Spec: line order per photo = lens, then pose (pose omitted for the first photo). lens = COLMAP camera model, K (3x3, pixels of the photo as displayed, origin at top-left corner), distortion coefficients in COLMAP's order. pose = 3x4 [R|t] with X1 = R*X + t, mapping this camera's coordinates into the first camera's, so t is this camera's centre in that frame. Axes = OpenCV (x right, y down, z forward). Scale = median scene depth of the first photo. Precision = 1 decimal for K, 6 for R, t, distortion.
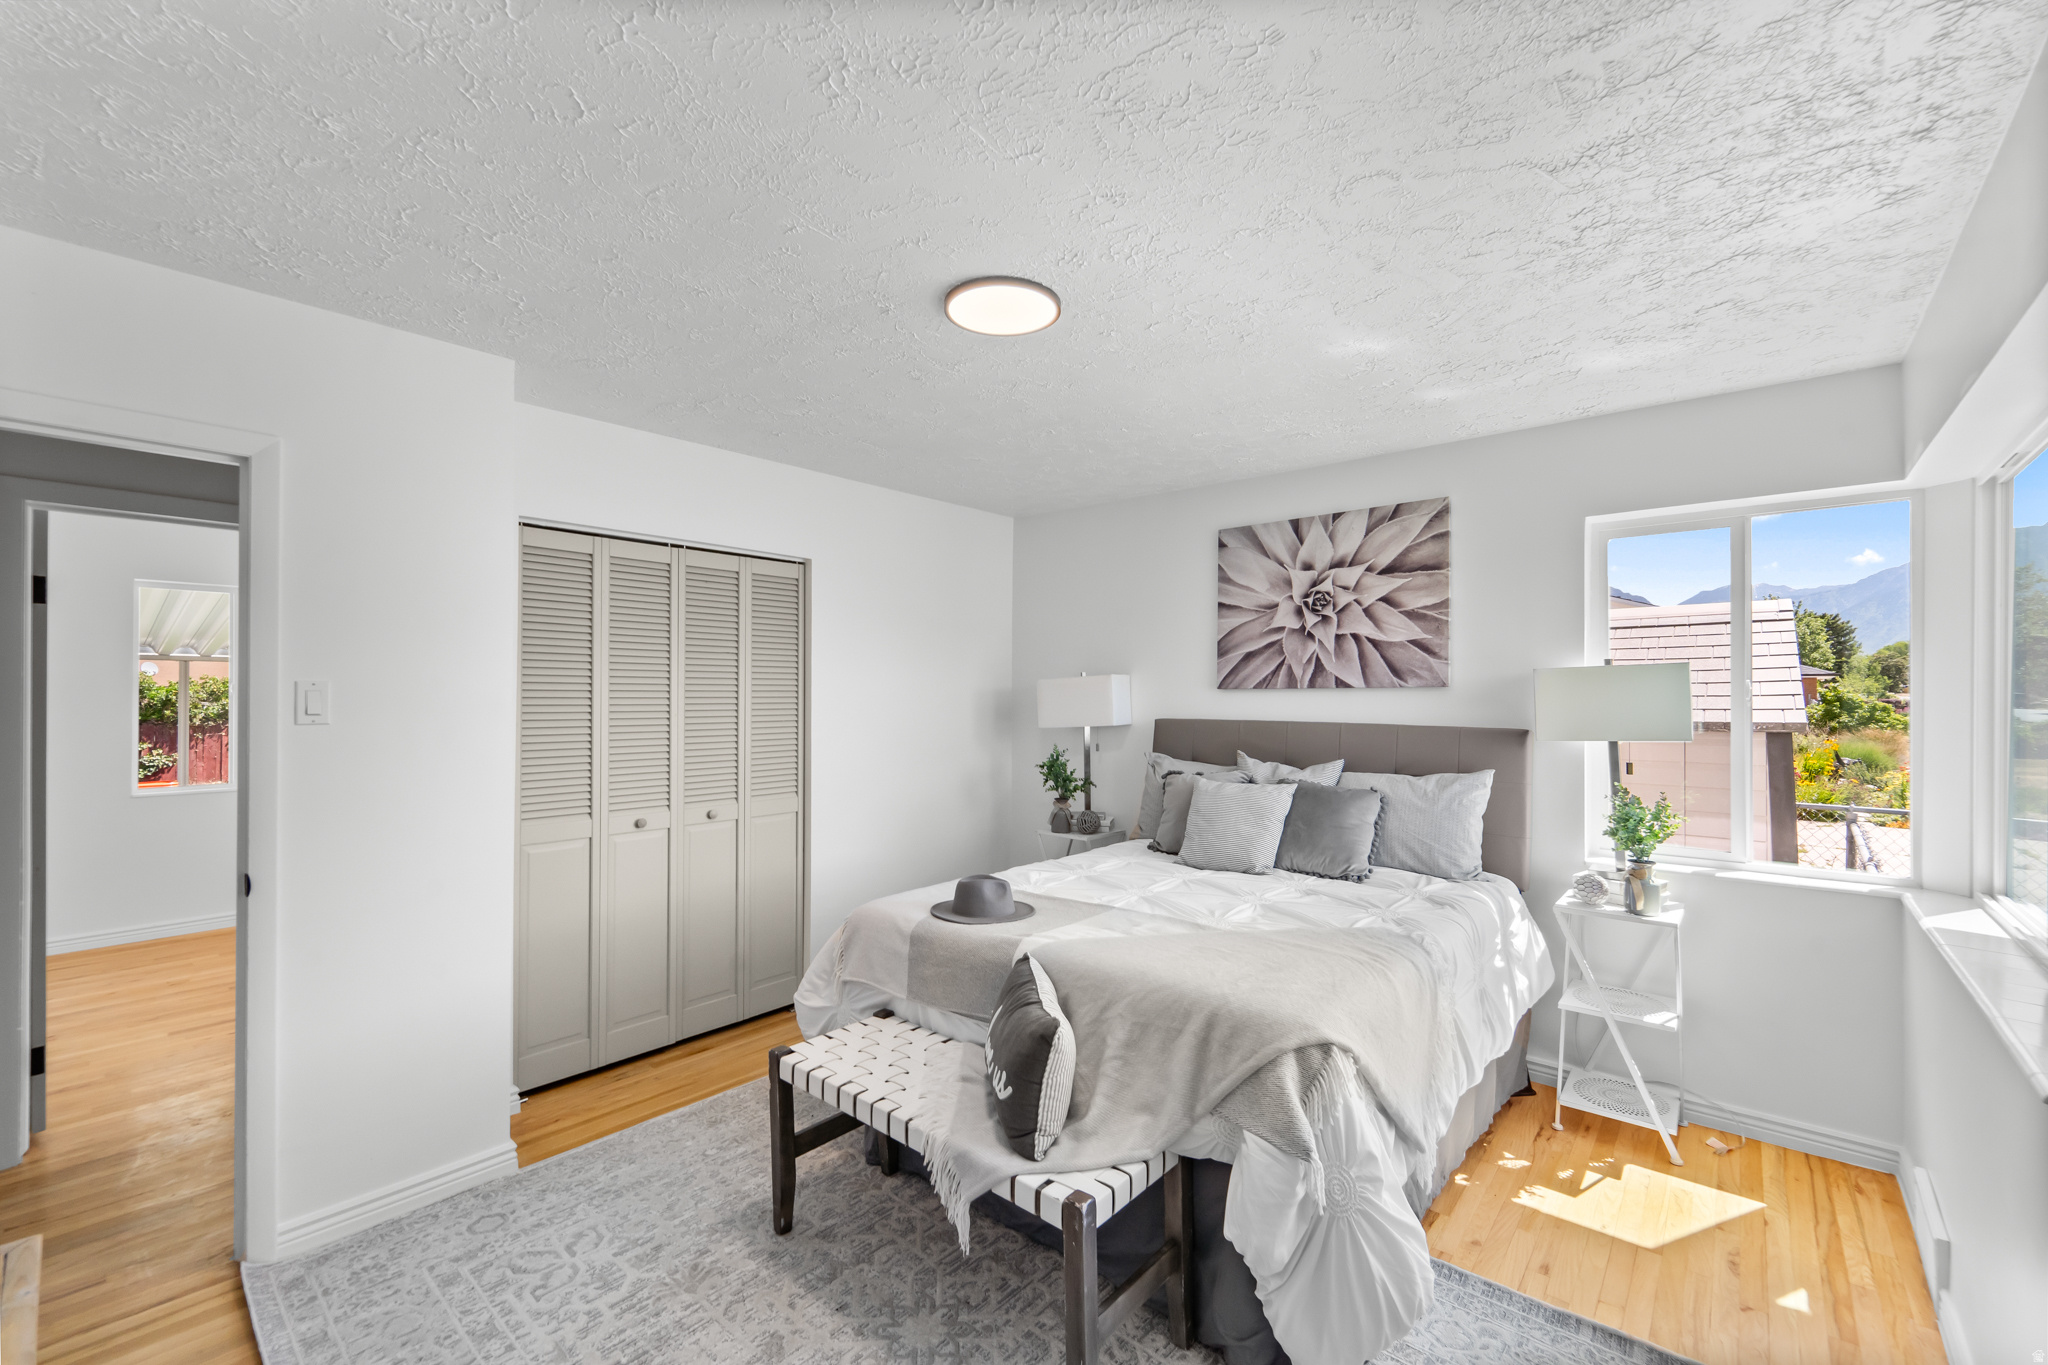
lens RADIAL K [[849.9, 0, 1031.0], [0, 849.9, 690.8], [0, 0, 1]] dist [-0.000031, -0.000771]
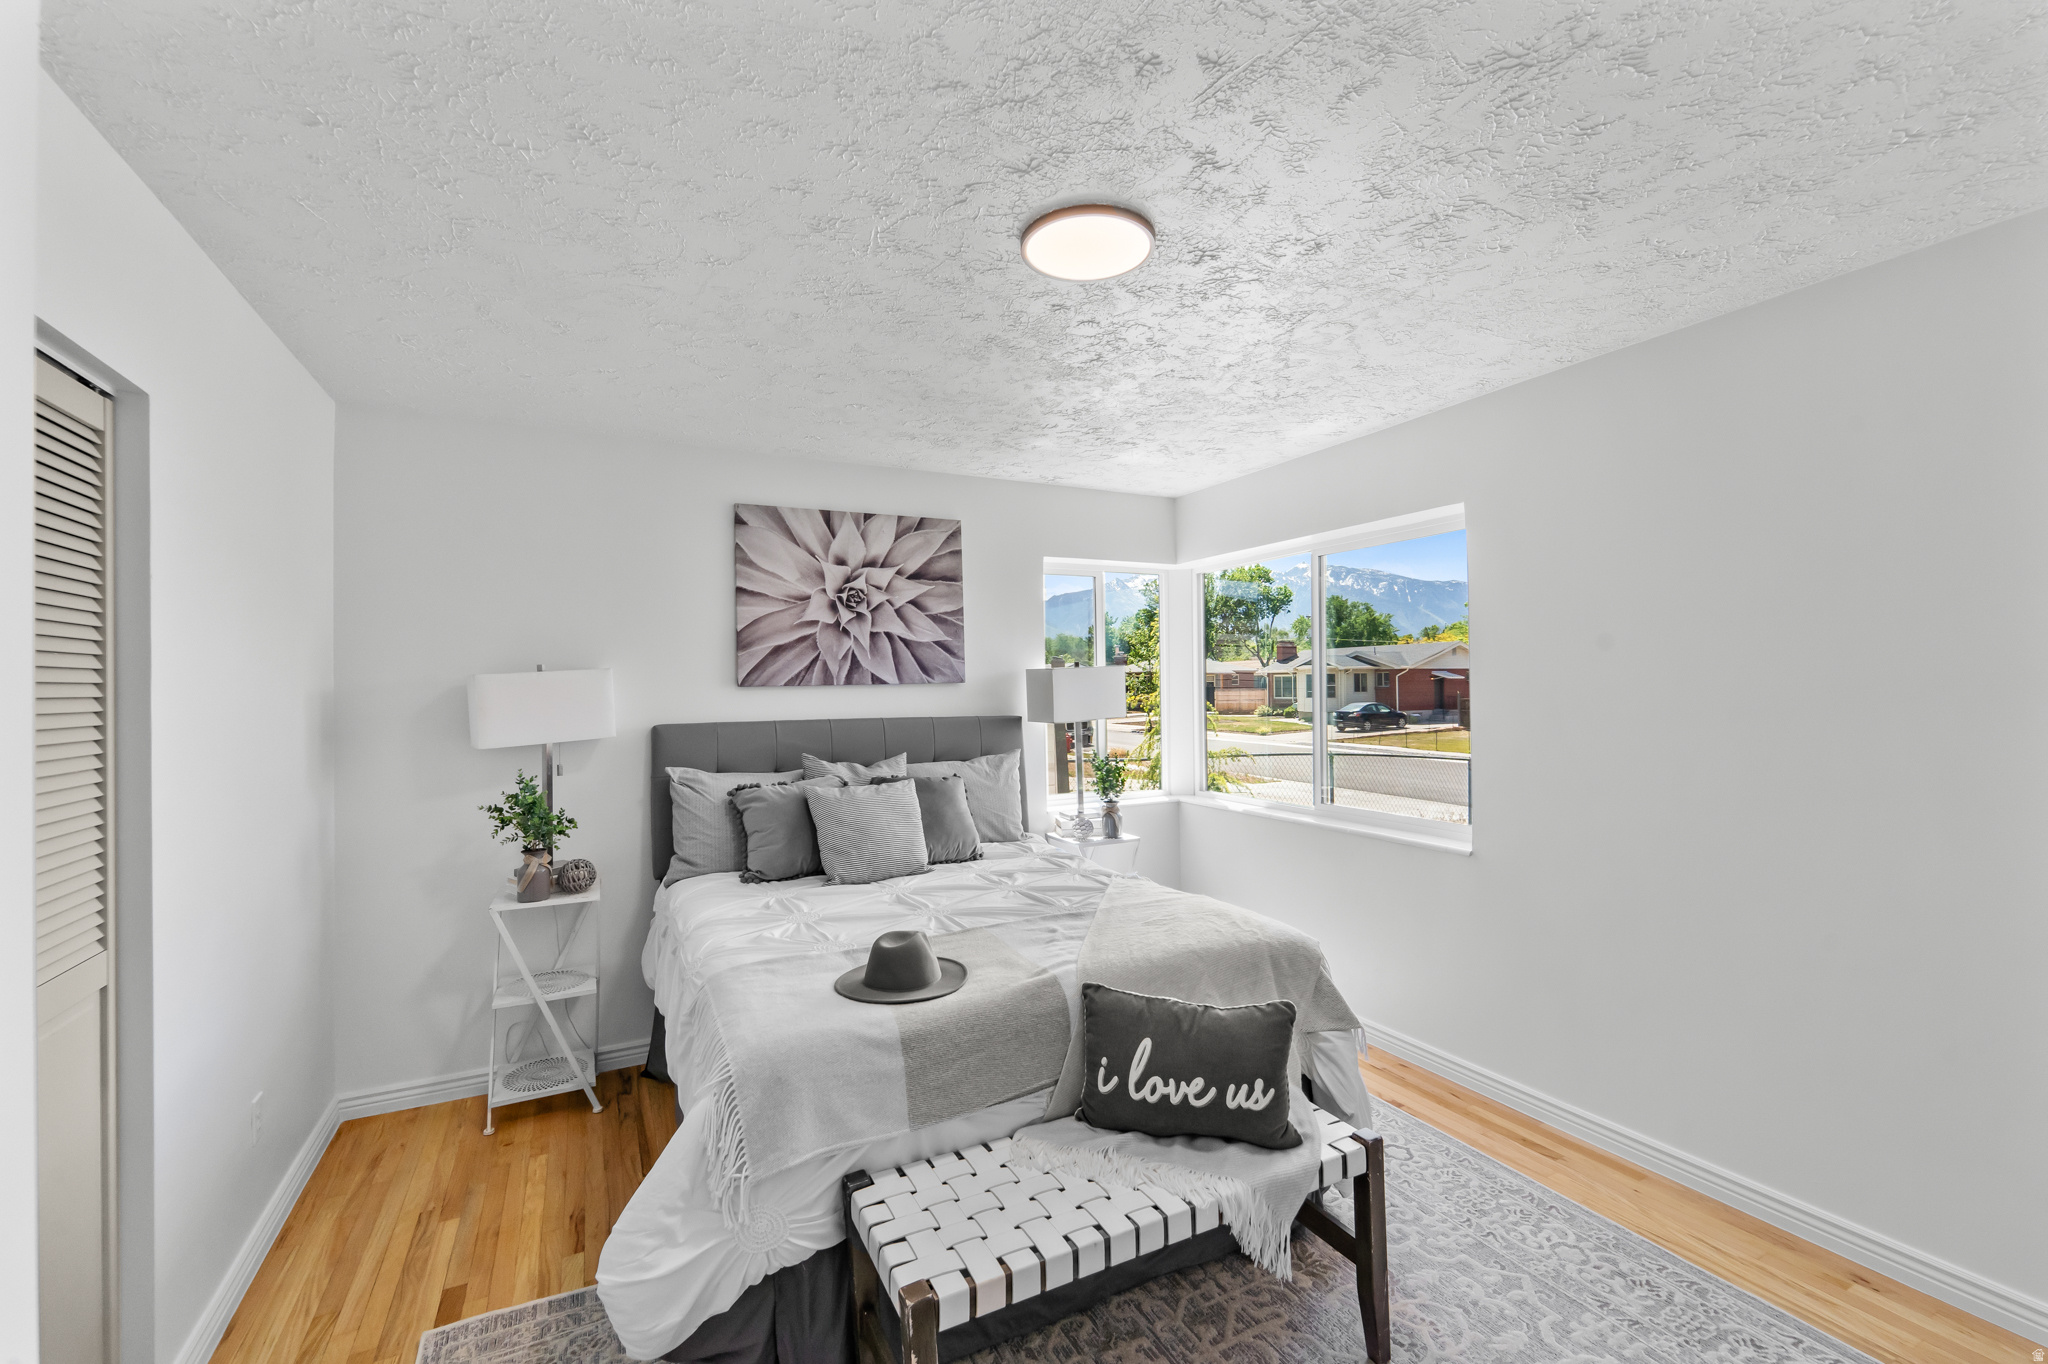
lens RADIAL K [[849.9, 0, 1027.4], [0, 849.9, 677.9], [0, 0, 1]] dist [-0.000031, -0.000771]
pose [[0.377126, 0.001972, 0.926160, -0.517757], [0.010878, 0.999919, -0.006559, -0.002427], [-0.926098, 0.012548, 0.377074, 0.440892]]
